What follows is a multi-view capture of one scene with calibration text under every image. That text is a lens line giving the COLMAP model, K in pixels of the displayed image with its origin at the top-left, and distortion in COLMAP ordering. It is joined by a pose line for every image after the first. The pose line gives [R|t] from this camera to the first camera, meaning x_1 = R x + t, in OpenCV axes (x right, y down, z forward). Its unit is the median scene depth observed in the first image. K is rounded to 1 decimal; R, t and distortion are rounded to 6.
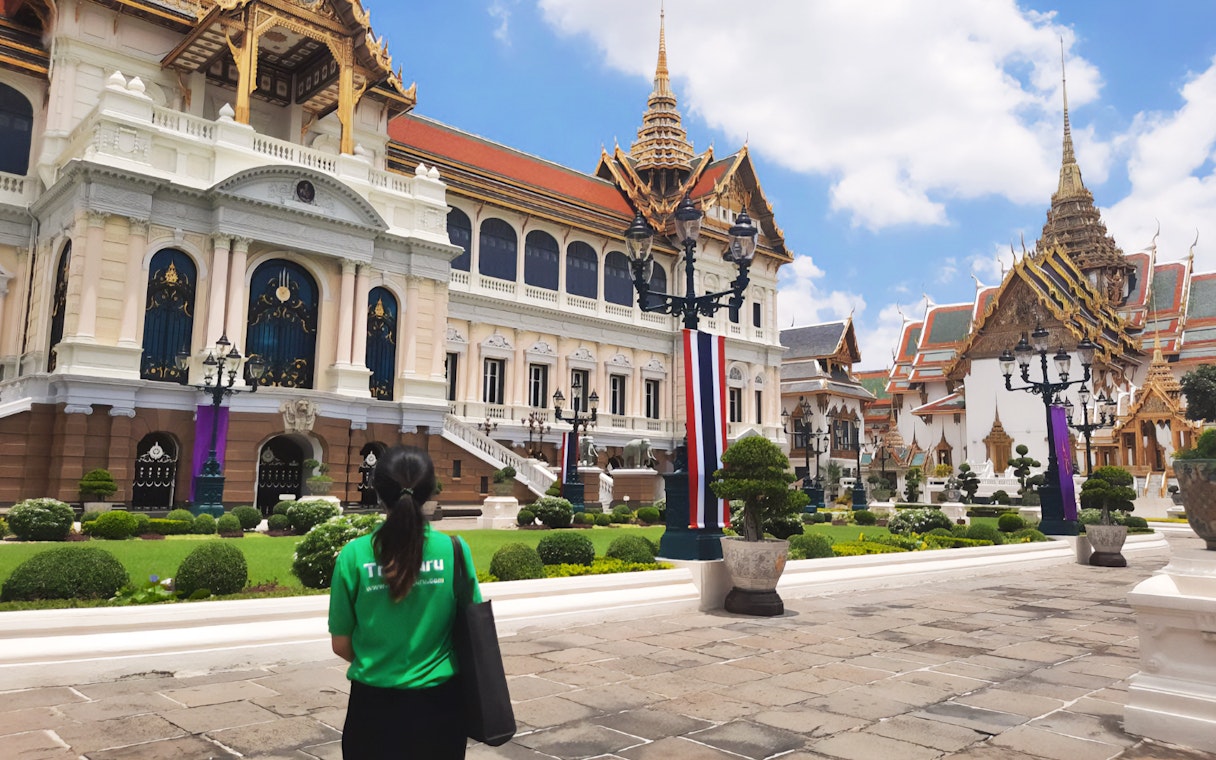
lens RADIAL K [[883.8, 0, 607.6], [0, 883.8, 360.3], [0, 0, 1]] dist [0.051604, -0.001814]
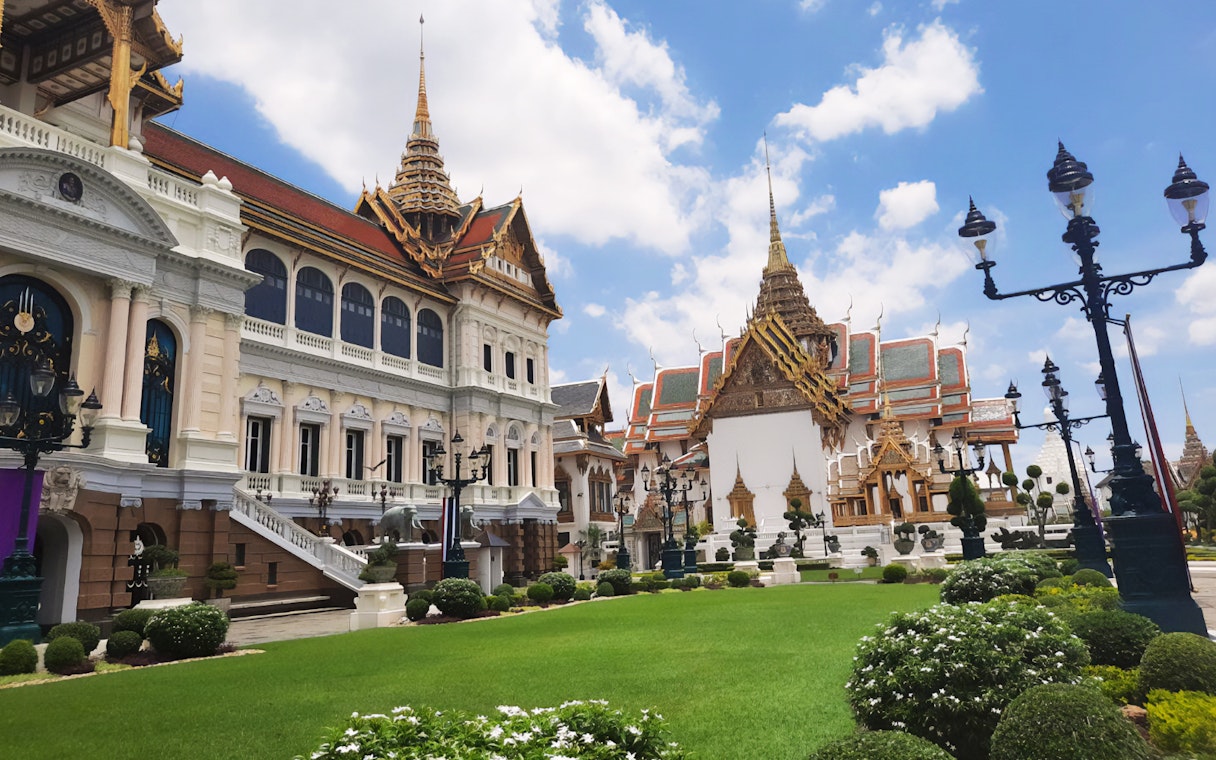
lens RADIAL K [[892.8, 0, 609.3], [0, 892.8, 328.2], [0, 0, 1]] dist [0.066846, -0.073363]
pose [[0.935194, 0.029085, 0.352939, -0.097854], [0.010181, 0.994002, -0.108889, 0.008816], [-0.353989, 0.105425, 0.929289, 0.077085]]
